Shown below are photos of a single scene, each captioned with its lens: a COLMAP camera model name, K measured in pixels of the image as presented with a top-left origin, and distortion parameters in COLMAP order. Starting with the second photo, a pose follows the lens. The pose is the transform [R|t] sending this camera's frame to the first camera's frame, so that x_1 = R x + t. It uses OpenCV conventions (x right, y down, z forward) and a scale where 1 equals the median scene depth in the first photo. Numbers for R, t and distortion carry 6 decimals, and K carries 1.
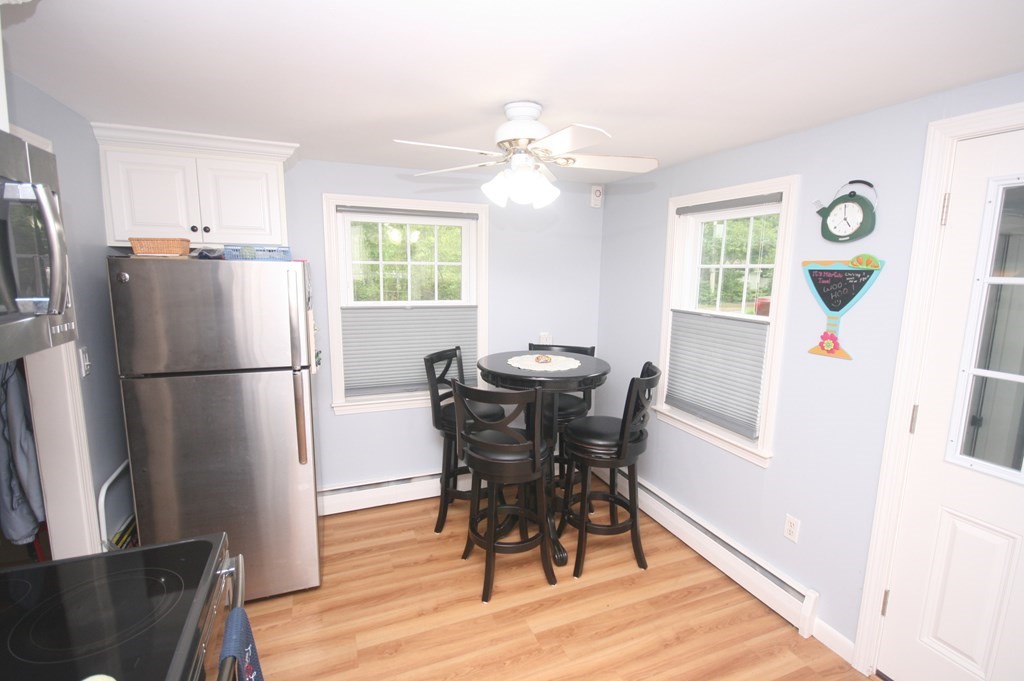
lens RADIAL K [[475.7, 0, 512.7], [0, 475.7, 345.2], [0, 0, 1]] dist [0.000537, -0.000704]
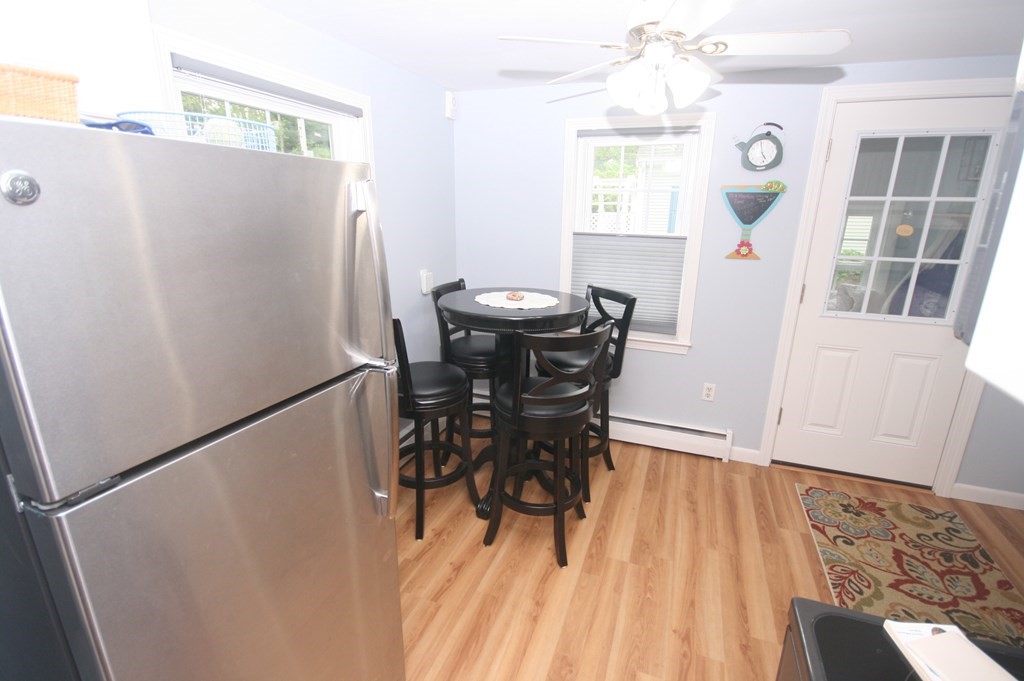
lens RADIAL K [[475.7, 0, 512.7], [0, 475.7, 345.2], [0, 0, 1]] dist [0.000537, -0.000704]
pose [[0.679960, -0.213285, 0.701544, -0.776867], [0.113343, 0.975834, 0.186819, -0.064364], [-0.724436, -0.047514, 0.687703, 0.534101]]
